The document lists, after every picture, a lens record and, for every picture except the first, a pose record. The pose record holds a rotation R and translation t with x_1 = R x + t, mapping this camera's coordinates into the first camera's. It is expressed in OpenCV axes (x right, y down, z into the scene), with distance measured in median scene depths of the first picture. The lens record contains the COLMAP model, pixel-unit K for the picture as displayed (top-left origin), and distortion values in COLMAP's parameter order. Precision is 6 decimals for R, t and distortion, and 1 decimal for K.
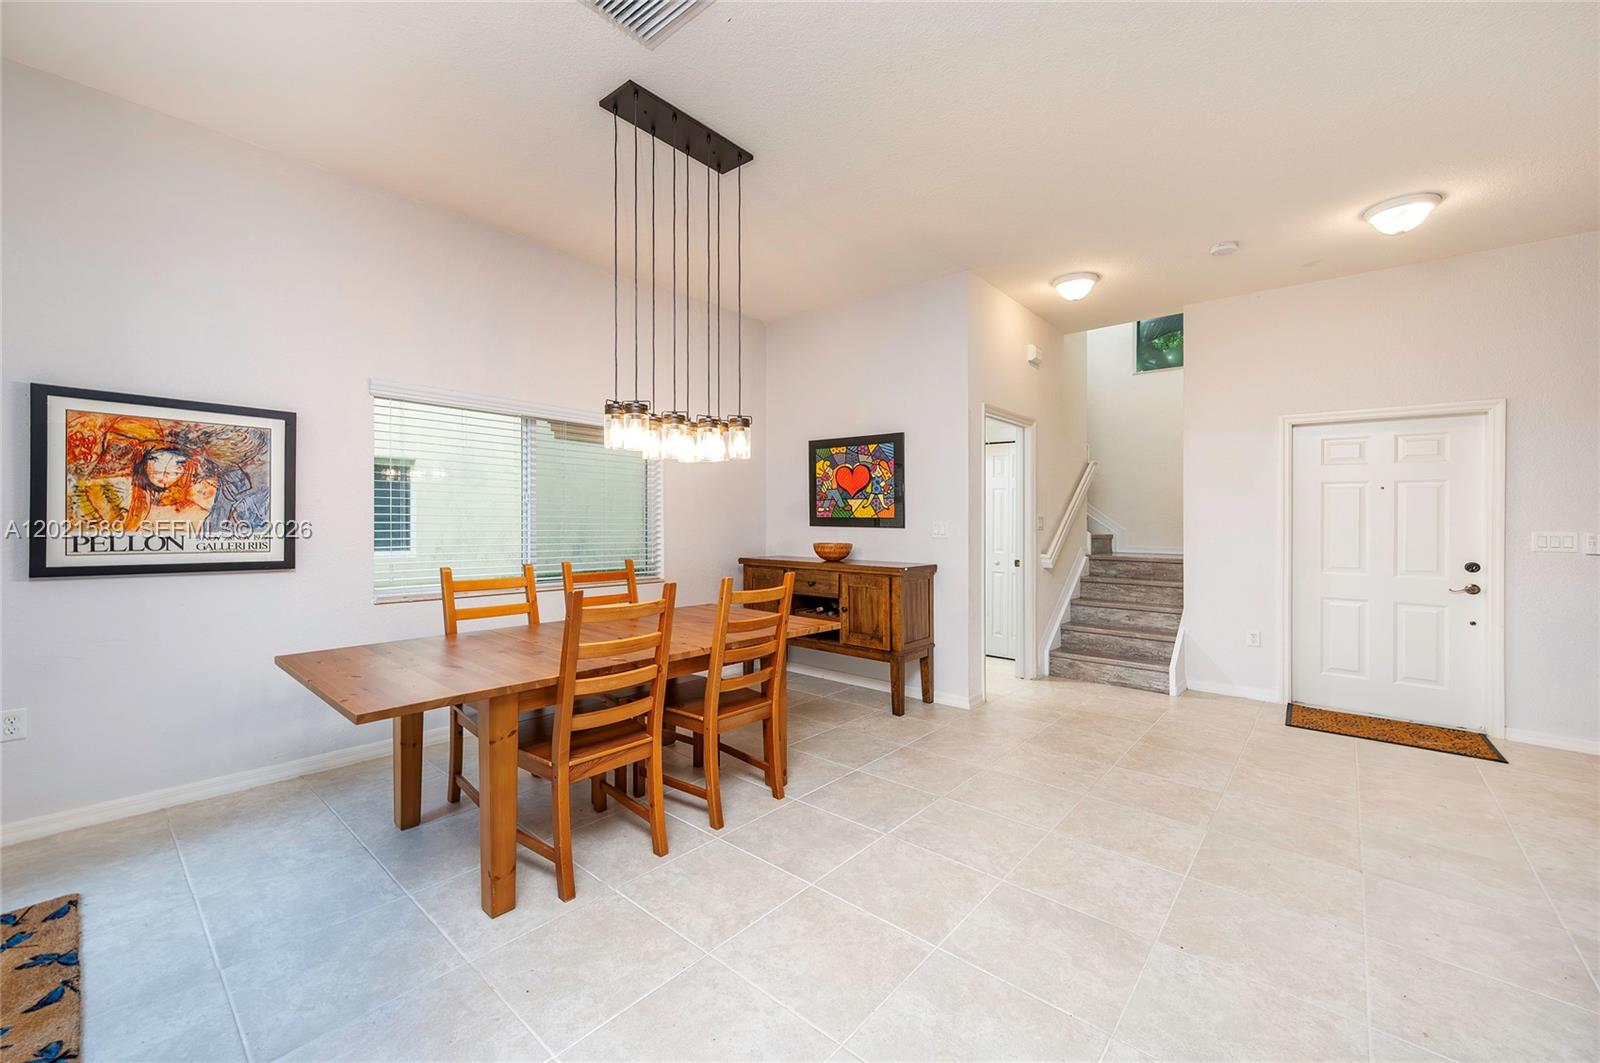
lens RADIAL K [[633.2, 0, 742.9], [0, 633.2, 504.6], [0, 0, 1]] dist [0.001660, 0.000163]
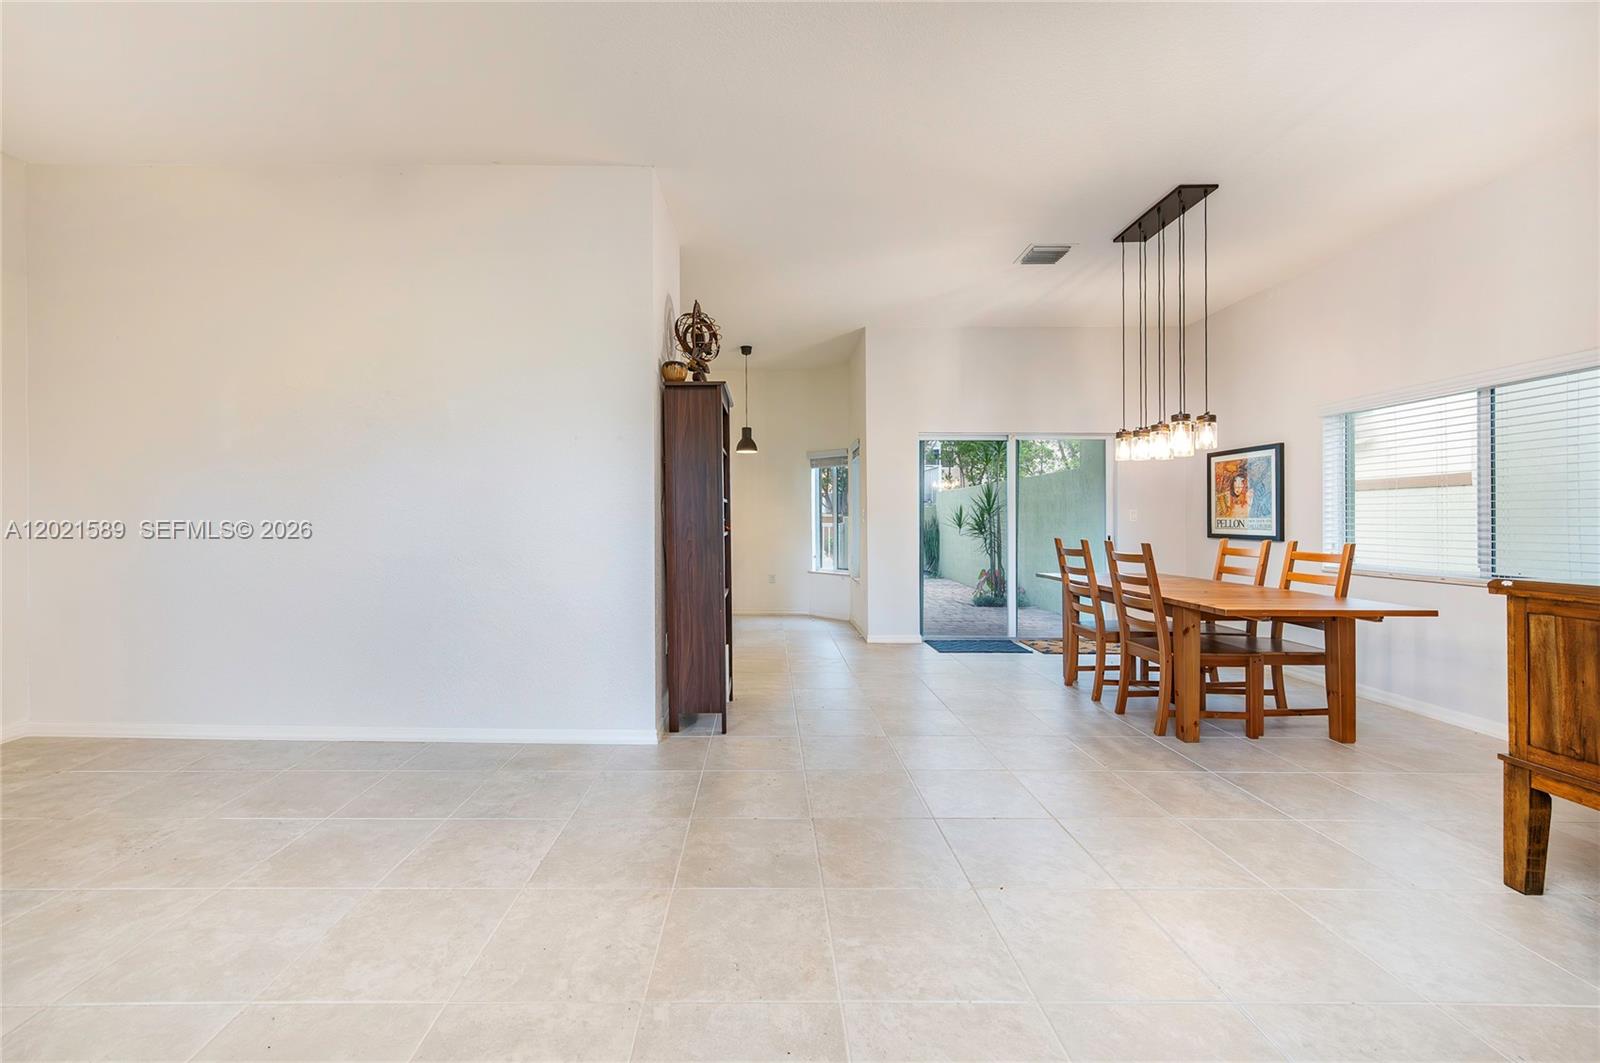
lens RADIAL K [[672.4, 0, 769.5], [0, 672.4, 510.2], [0, 0, 1]] dist [-0.001783, -0.000298]
pose [[-0.723550, -0.030549, -0.689595, 0.882691], [-0.001860, 0.999103, -0.042308, 0.062514], [0.690269, -0.029329, -0.722958, 0.864261]]
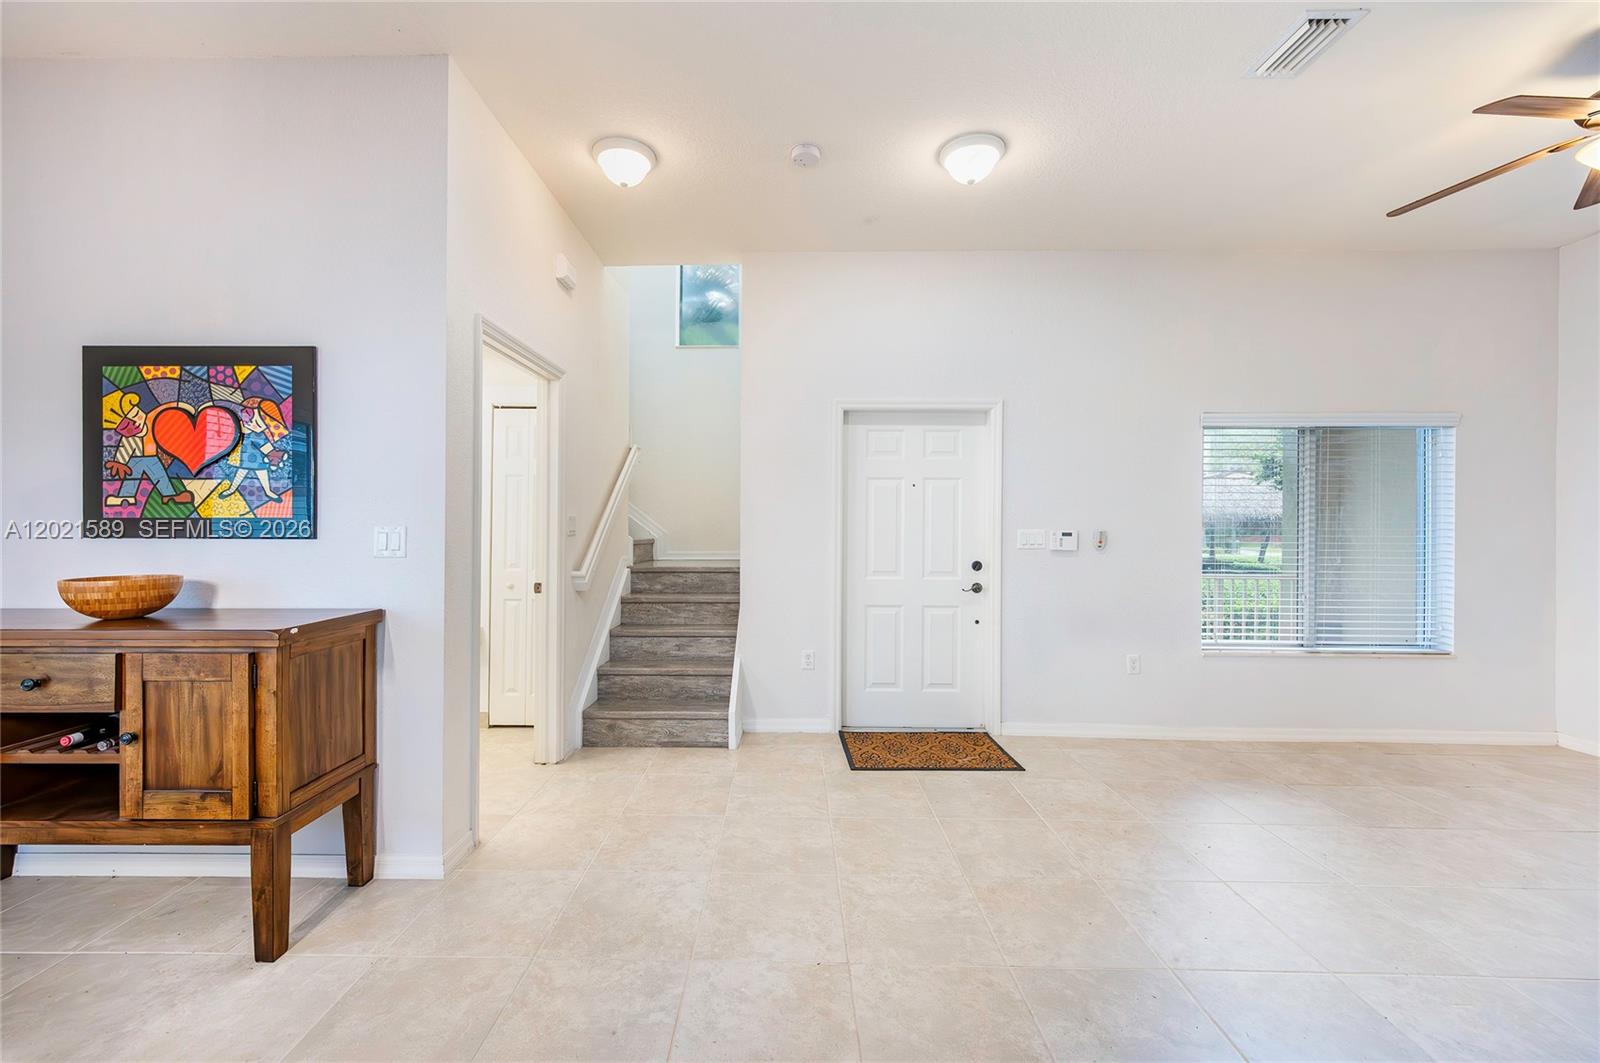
lens RADIAL K [[672.4, 0, 769.5], [0, 672.4, 510.2], [0, 0, 1]] dist [-0.001783, -0.000298]
pose [[0.747333, 0.005341, 0.664429, 0.167479], [-0.010676, 0.999935, 0.003970, 0.008382], [-0.664364, -0.010060, 0.747341, 0.360561]]
